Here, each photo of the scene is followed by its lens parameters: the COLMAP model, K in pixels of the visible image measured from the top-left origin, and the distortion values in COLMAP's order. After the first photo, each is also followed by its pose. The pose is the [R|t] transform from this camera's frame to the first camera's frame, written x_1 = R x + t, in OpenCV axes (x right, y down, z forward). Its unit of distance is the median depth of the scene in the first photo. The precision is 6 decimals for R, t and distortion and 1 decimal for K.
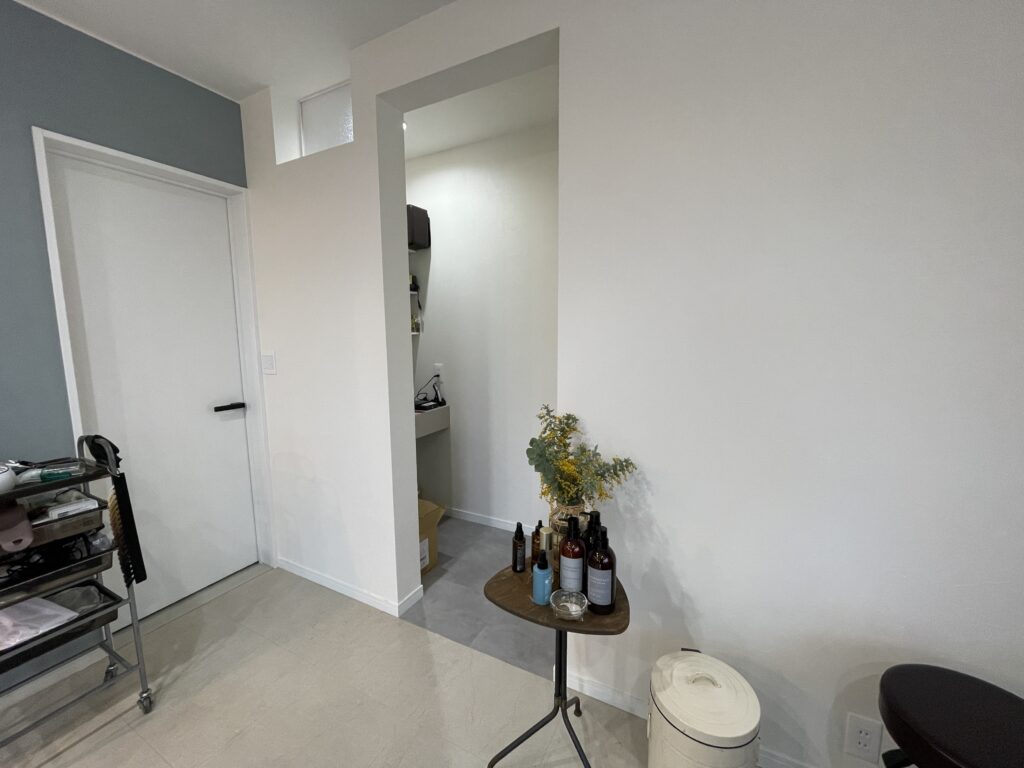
lens RADIAL K [[414.5, 0, 508.0], [0, 414.5, 379.0], [0, 0, 1]] dist [-0.000938, -0.000185]
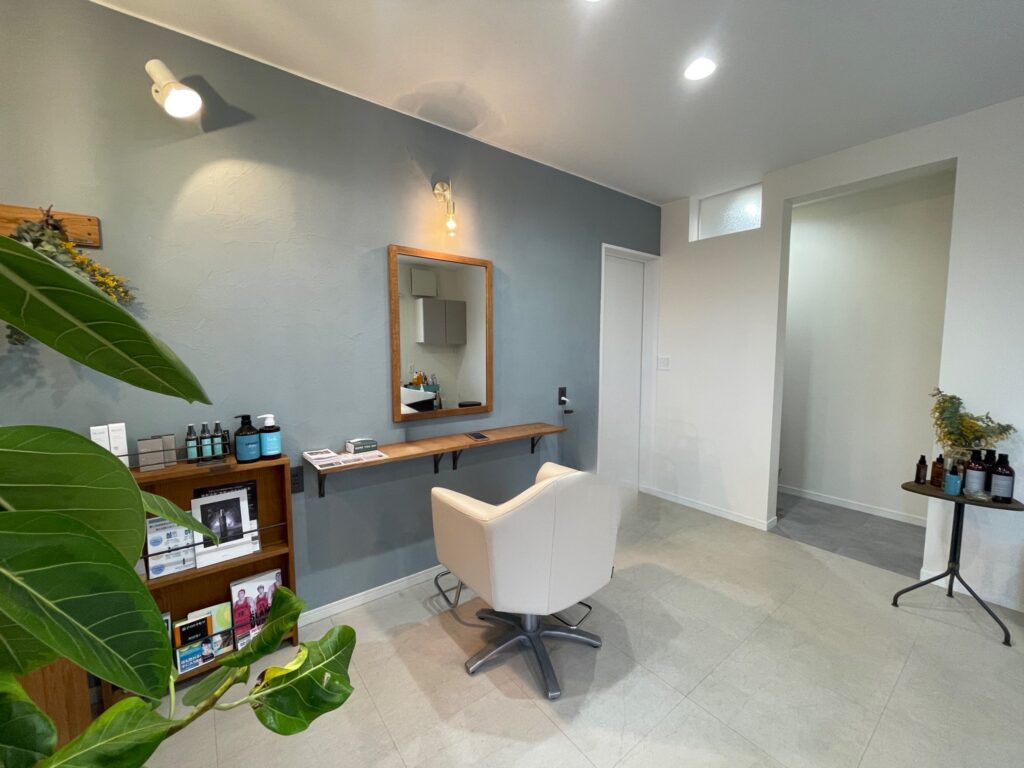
lens RADIAL K [[414.5, 0, 508.0], [0, 414.5, 379.0], [0, 0, 1]] dist [-0.000938, -0.000185]
pose [[0.913473, 0.042927, -0.404628, -0.533568], [-0.059068, 0.997875, -0.027487, 0.115408], [0.402589, 0.049009, 0.914068, -0.782464]]
